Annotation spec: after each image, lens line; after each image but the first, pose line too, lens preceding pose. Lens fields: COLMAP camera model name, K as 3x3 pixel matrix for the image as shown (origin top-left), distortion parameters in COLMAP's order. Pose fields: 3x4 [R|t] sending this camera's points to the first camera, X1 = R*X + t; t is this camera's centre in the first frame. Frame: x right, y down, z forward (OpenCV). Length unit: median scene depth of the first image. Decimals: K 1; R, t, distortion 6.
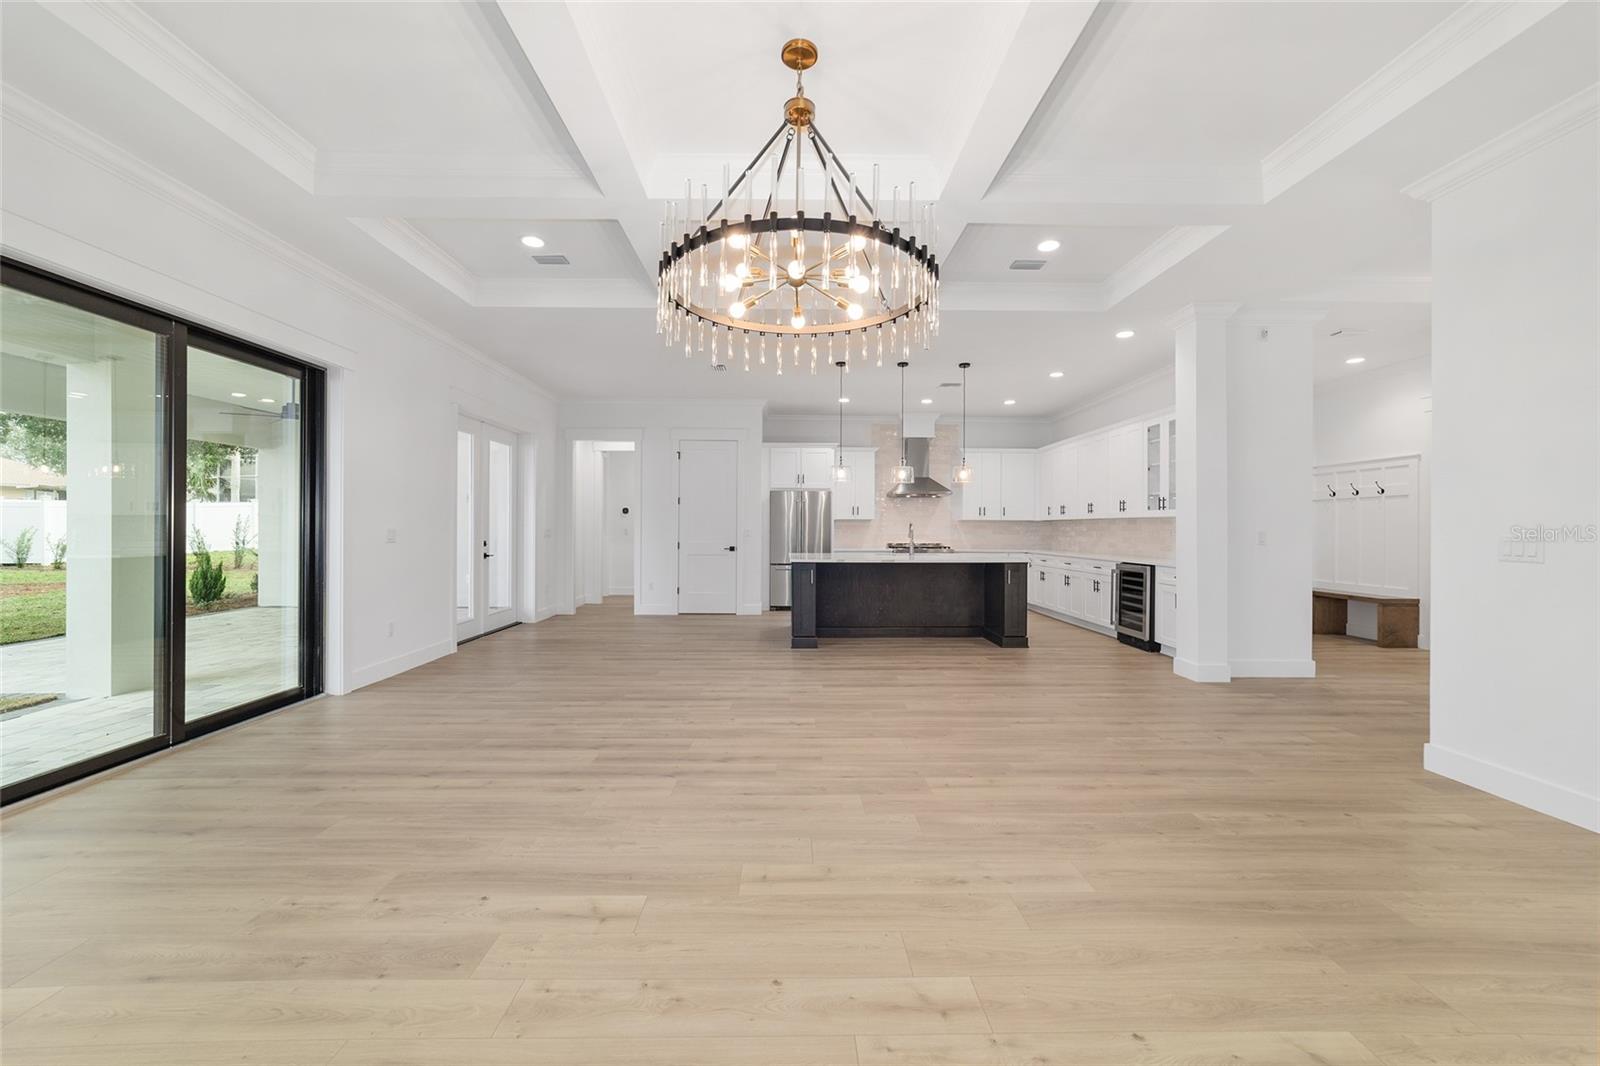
lens RADIAL K [[615.2, 0, 798.6], [0, 615.2, 528.7], [0, 0, 1]] dist [-0.013432, 0.006463]
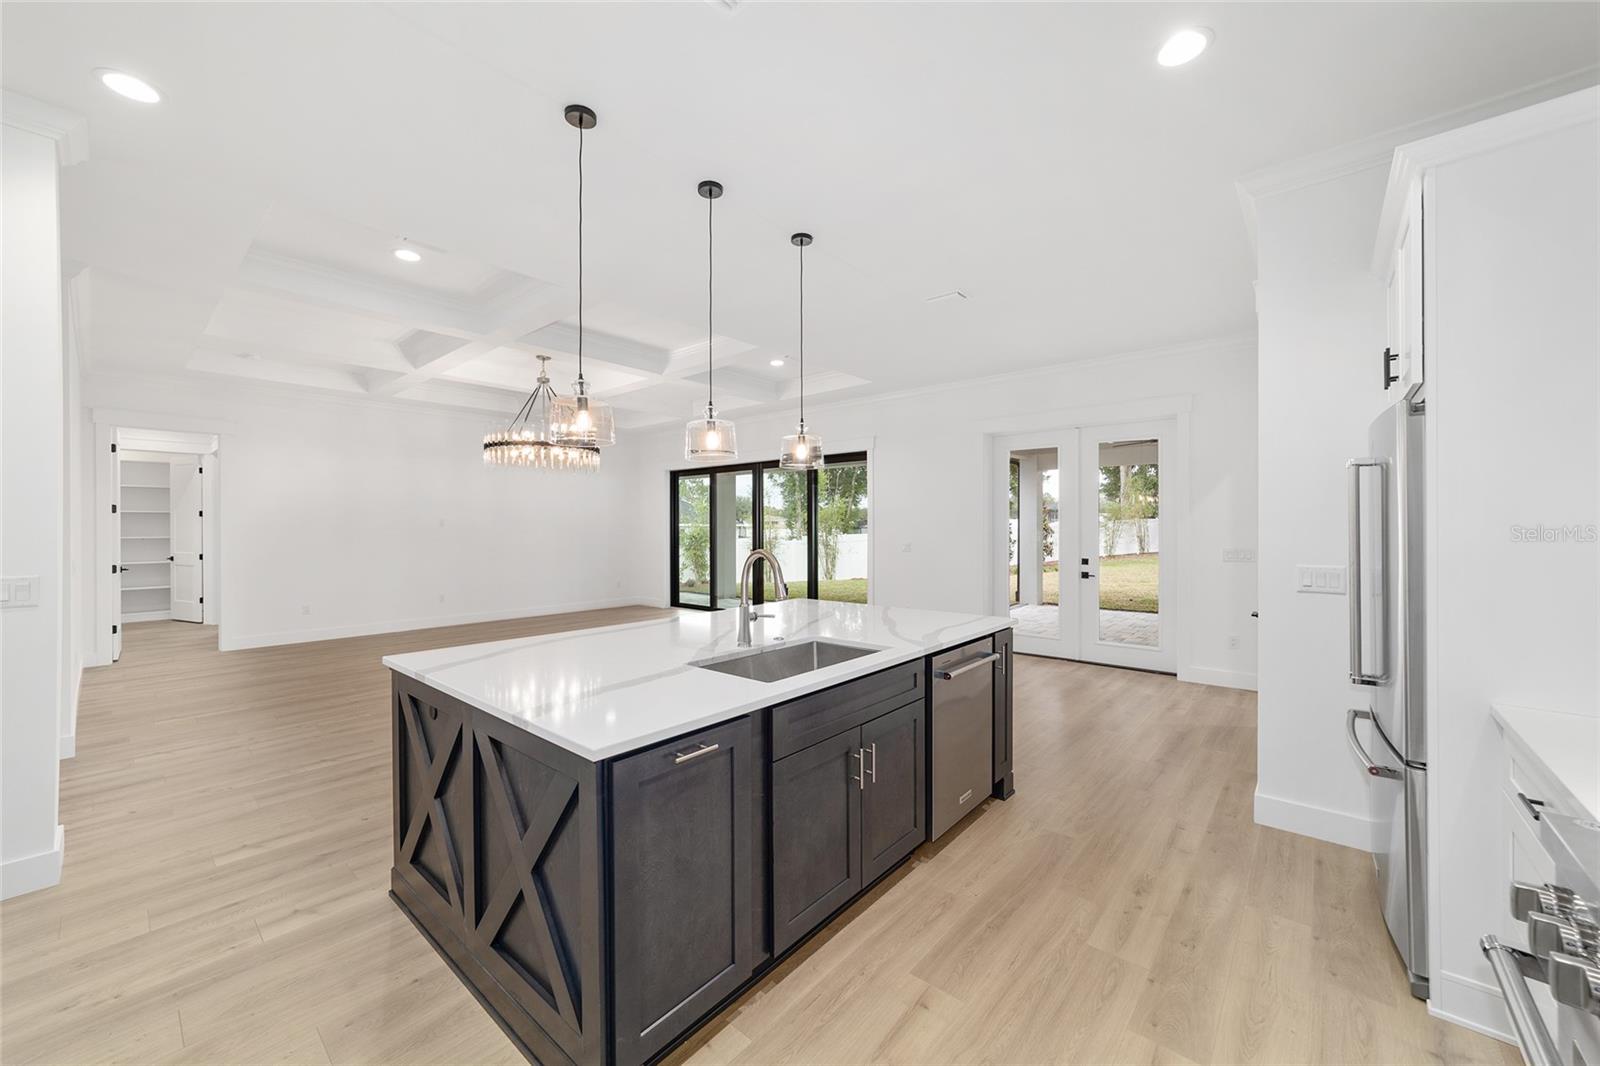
lens RADIAL K [[615.2, 0, 795.6], [0, 615.2, 532.4], [0, 0, 1]] dist [-0.013432, 0.006463]
pose [[-0.675734, 0.004633, -0.737131, 0.483727], [-0.001684, 0.999968, 0.007828, -0.027783], [0.737143, 0.006531, -0.675705, 1.441224]]
